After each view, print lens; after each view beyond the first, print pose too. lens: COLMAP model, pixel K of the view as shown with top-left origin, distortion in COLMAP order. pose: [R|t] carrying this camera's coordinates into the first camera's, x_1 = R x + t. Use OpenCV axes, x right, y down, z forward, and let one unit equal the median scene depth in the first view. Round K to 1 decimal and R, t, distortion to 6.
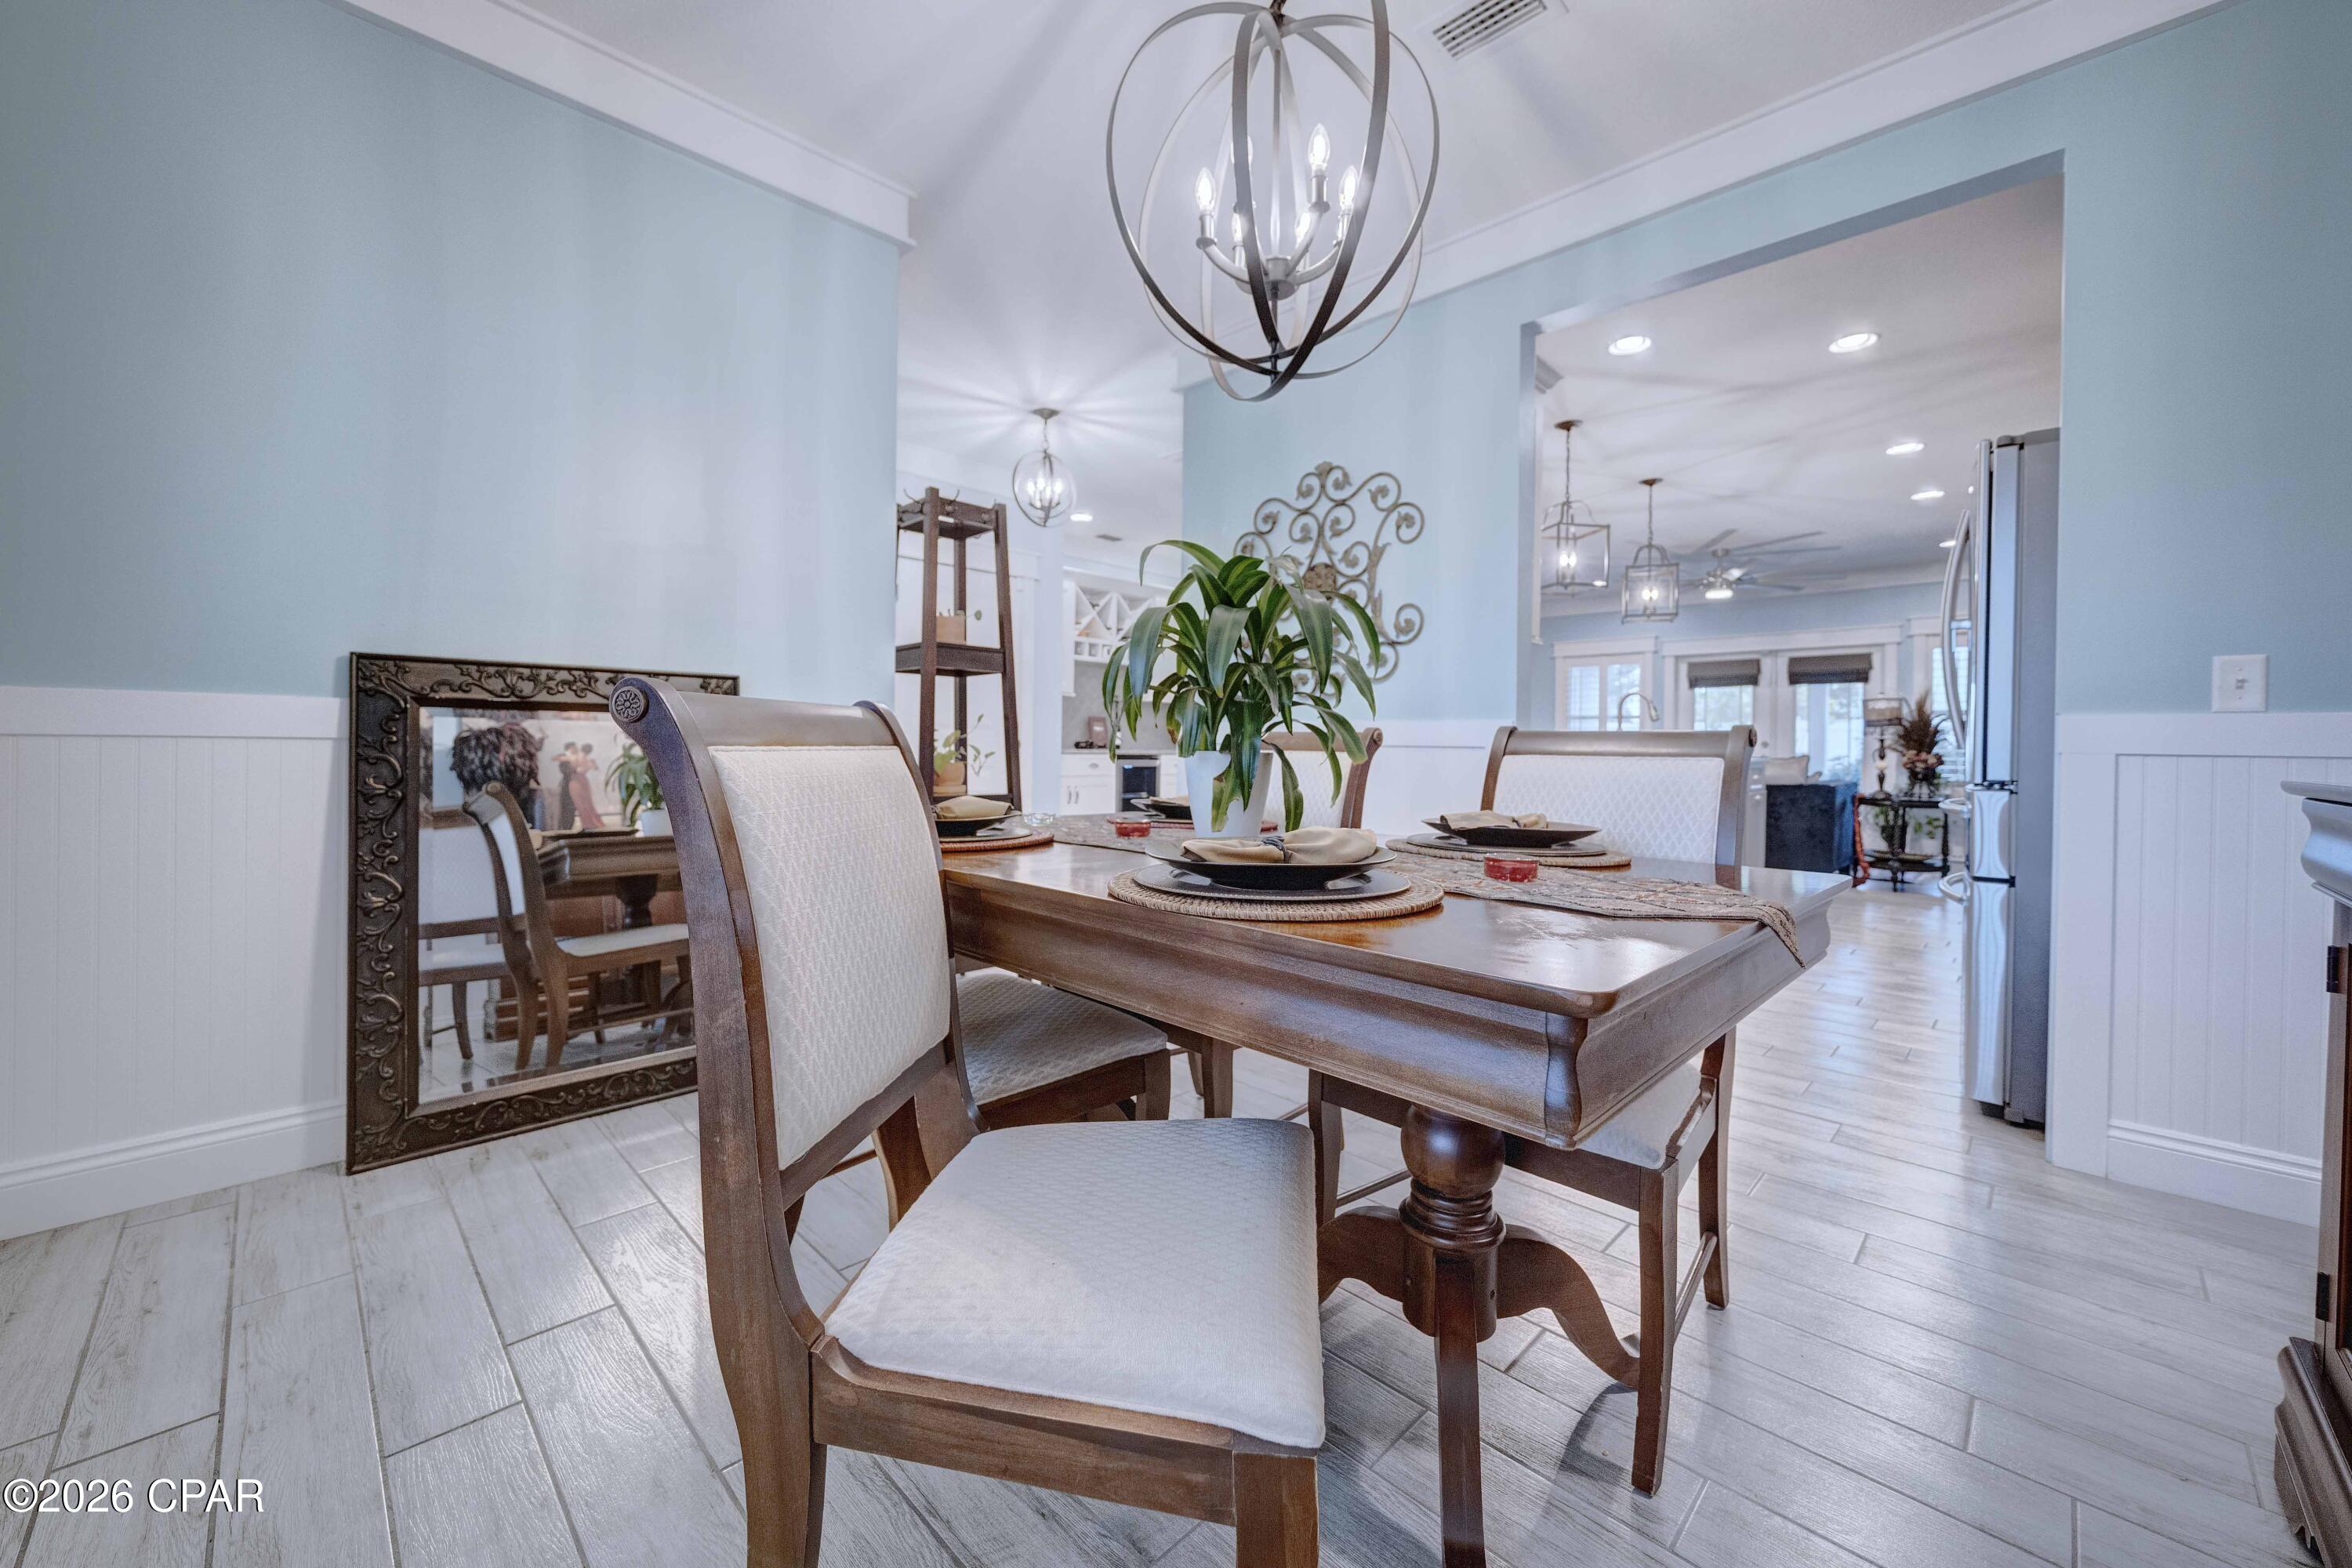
lens RADIAL K [[895.2, 0, 1157.7], [0, 895.2, 750.4], [0, 0, 1]] dist [-0.008166, 0.000600]
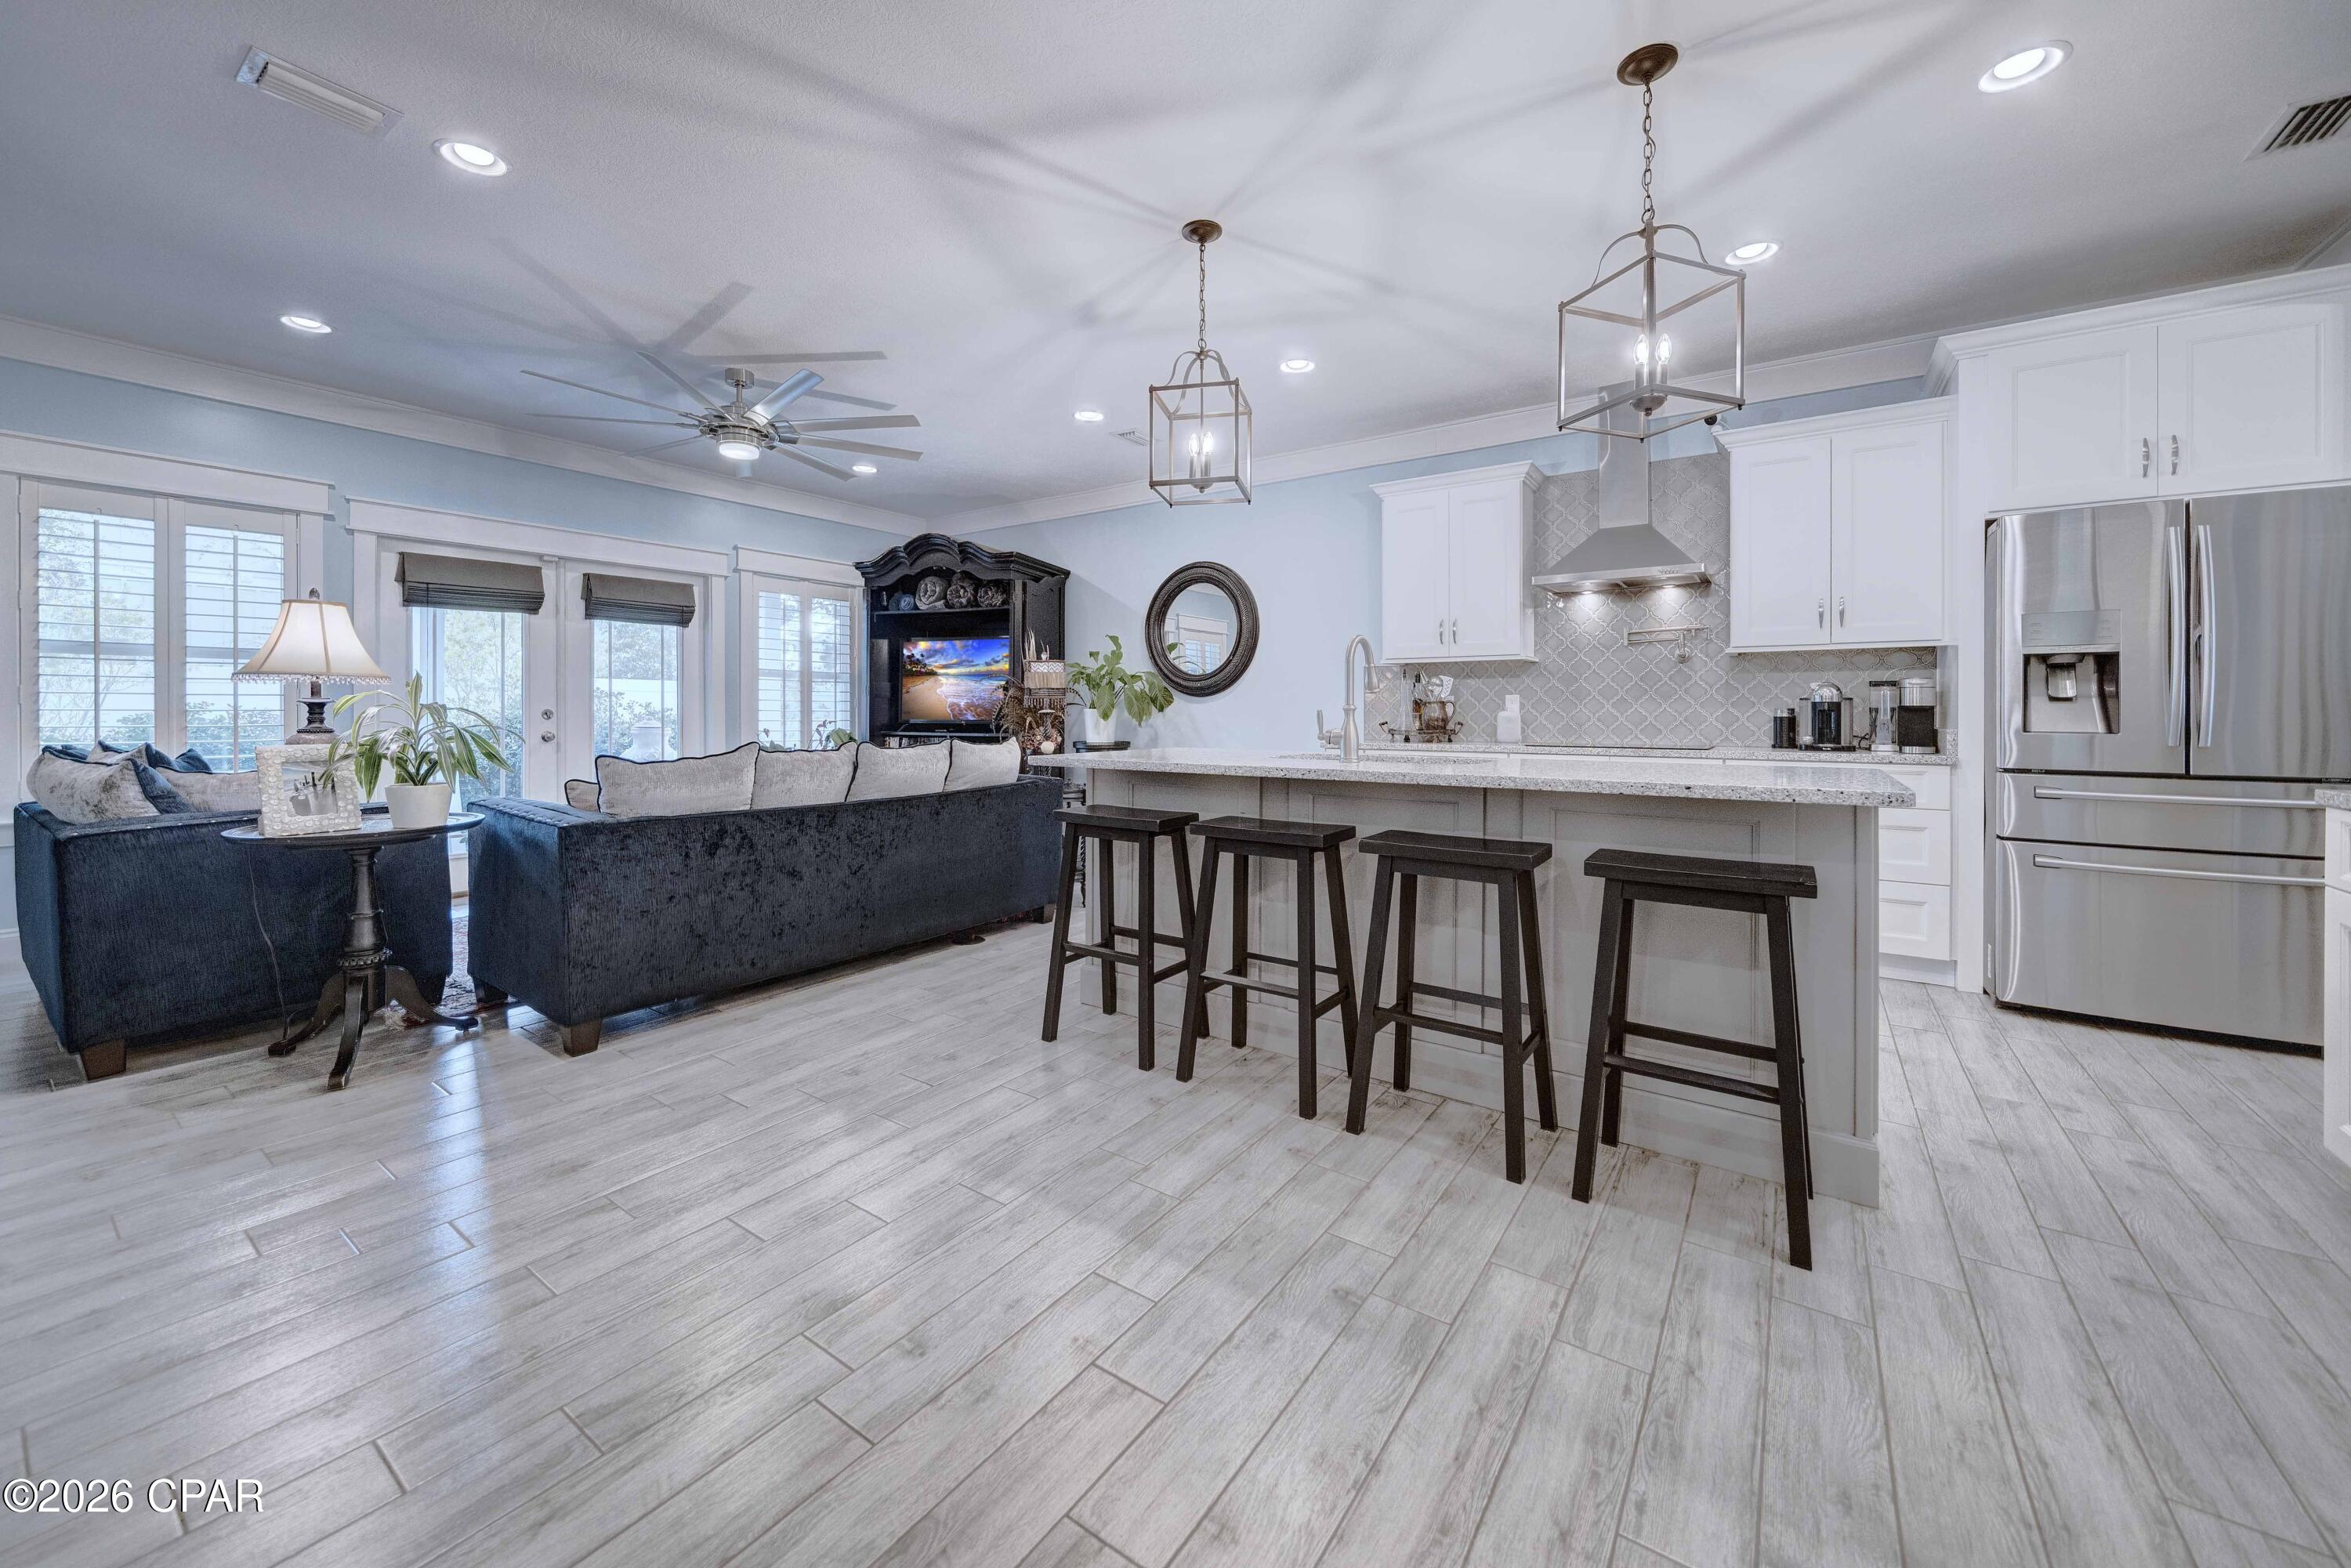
lens RADIAL K [[894.8, 0, 1180.7], [0, 894.8, 707.4], [0, 0, 1]] dist [-0.008166, 0.000600]
pose [[-0.168023, -0.007203, 0.985757, 0.033755], [-0.000470, 0.999974, 0.007227, -0.022425], [-0.985783, 0.000751, -0.168022, 1.006046]]
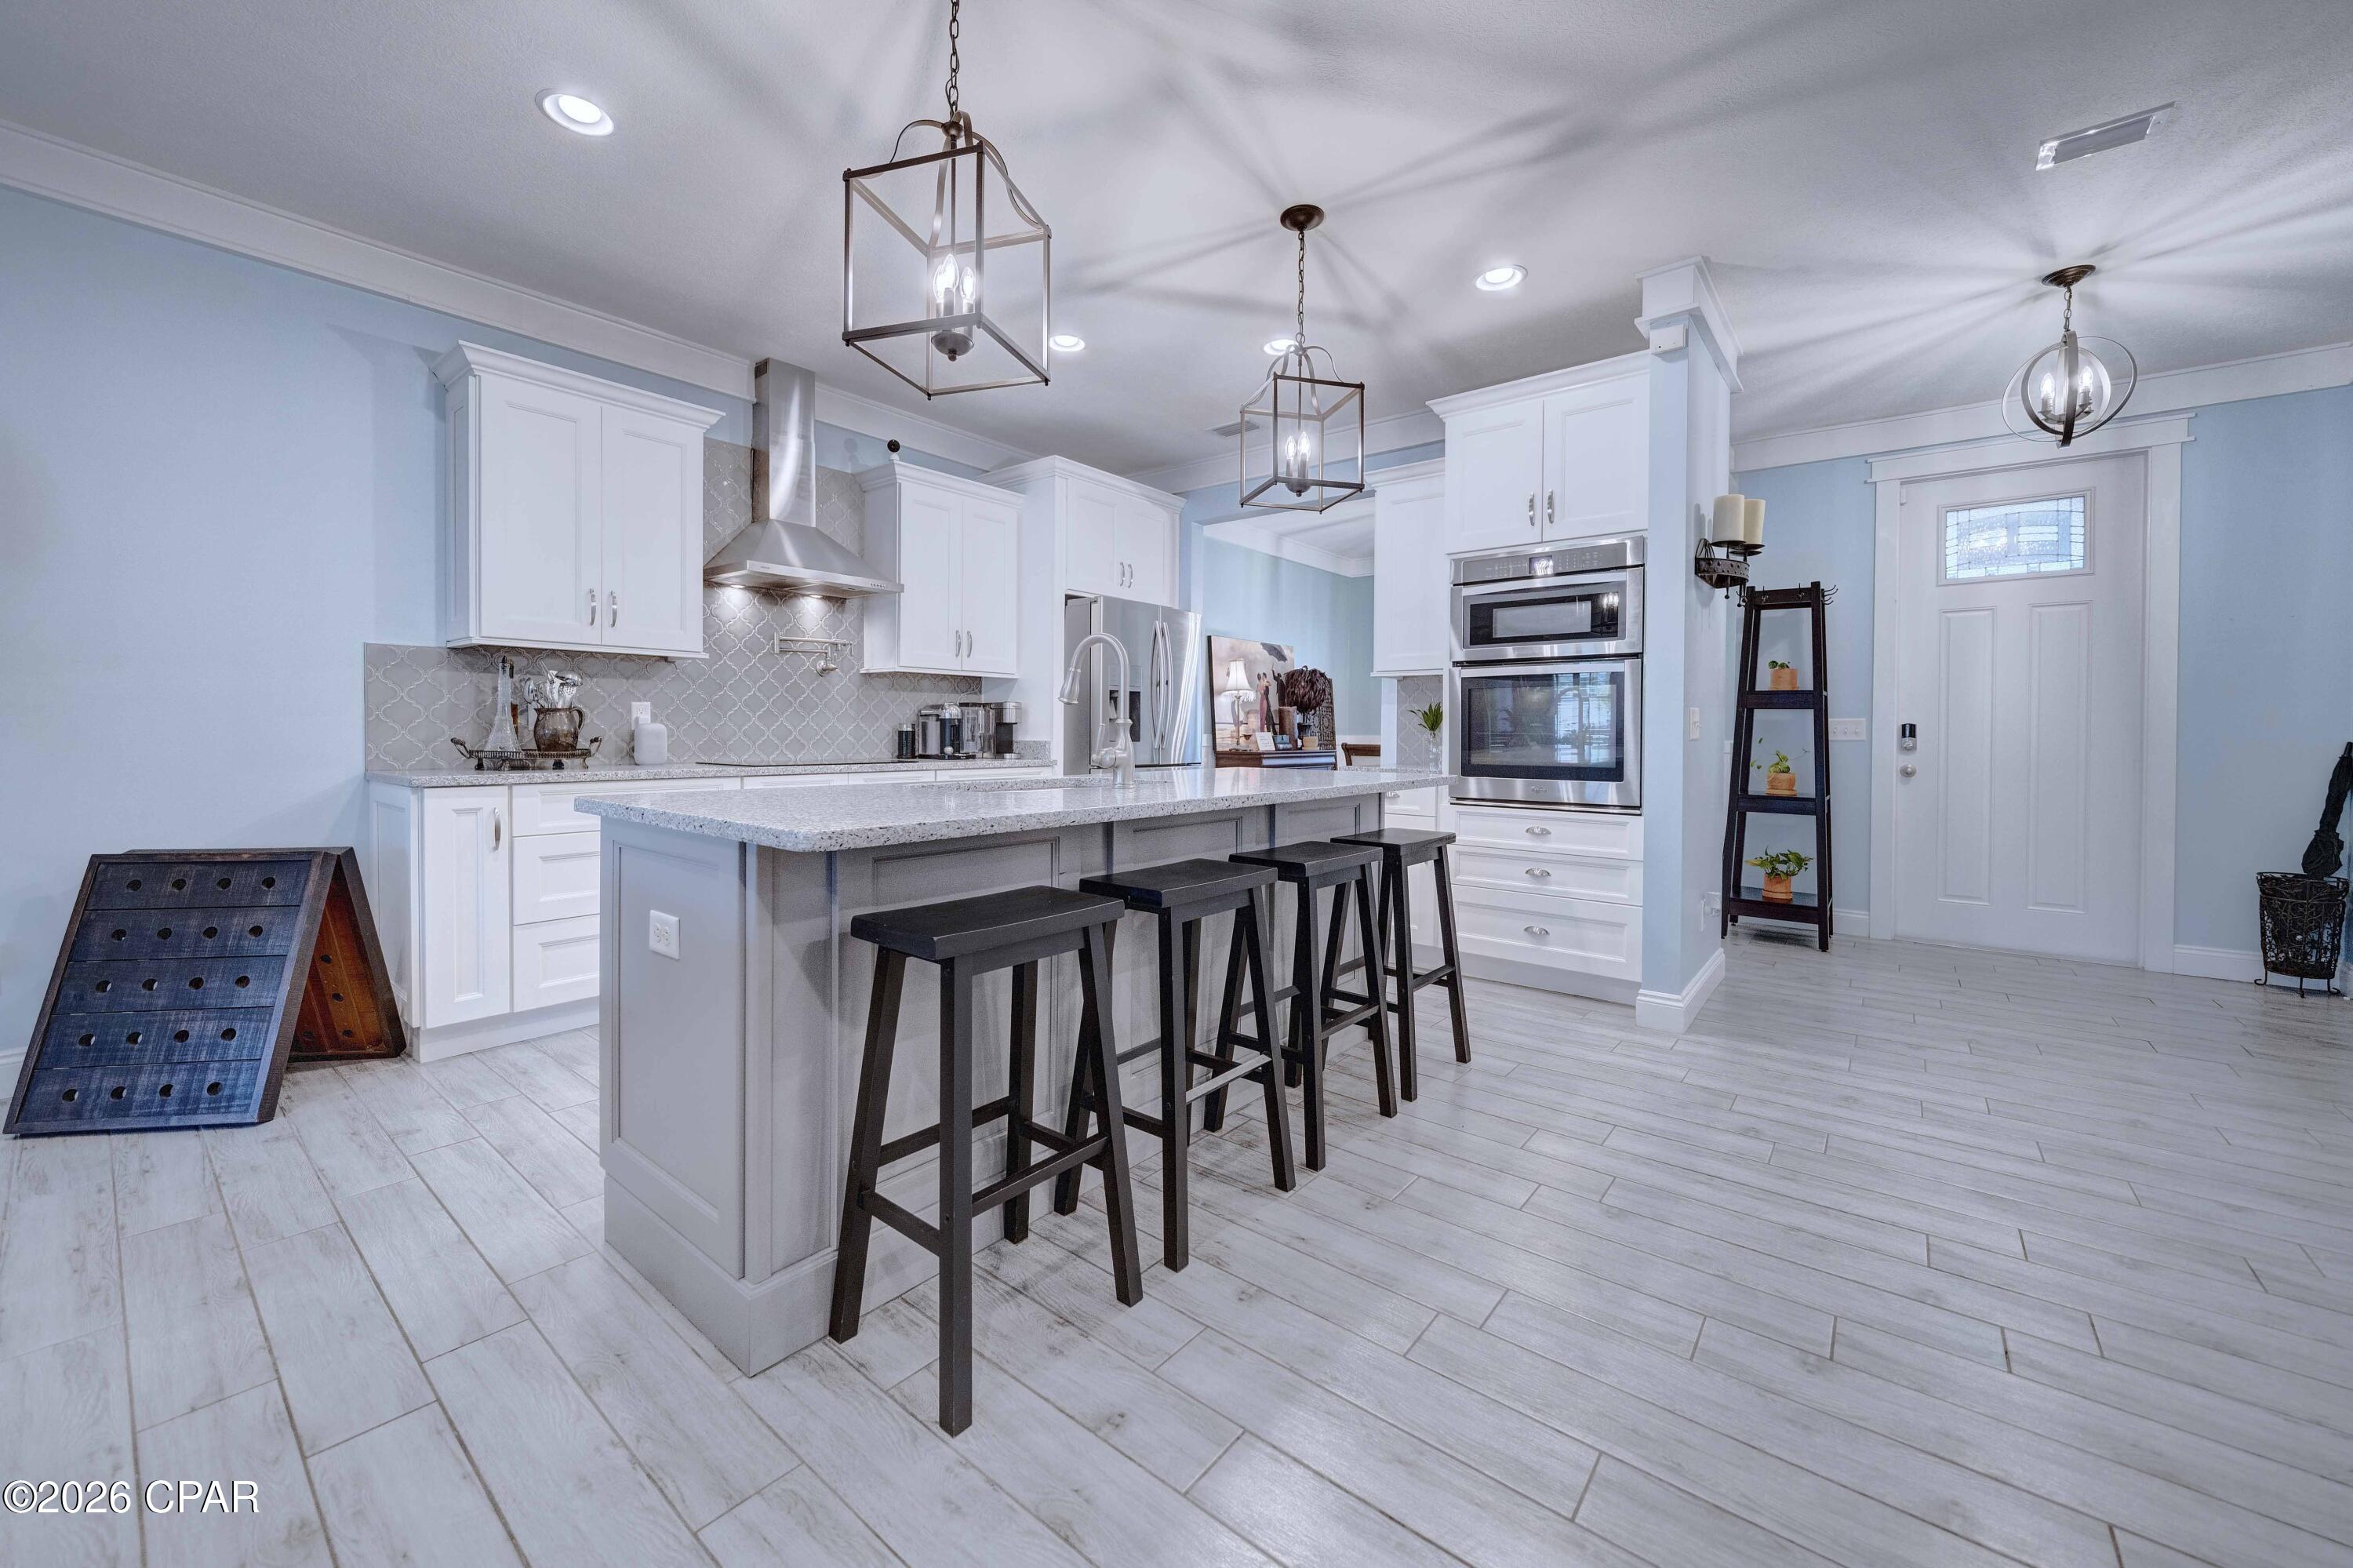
lens RADIAL K [[895.7, 0, 1140.5], [0, 895.7, 740.9], [0, 0, 1]] dist [-0.008166, 0.000600]
pose [[-0.995534, -0.020553, -0.092135, 0.469341], [-0.021888, 0.999669, 0.013496, -0.017263], [0.091827, 0.015453, -0.995655, 1.206984]]
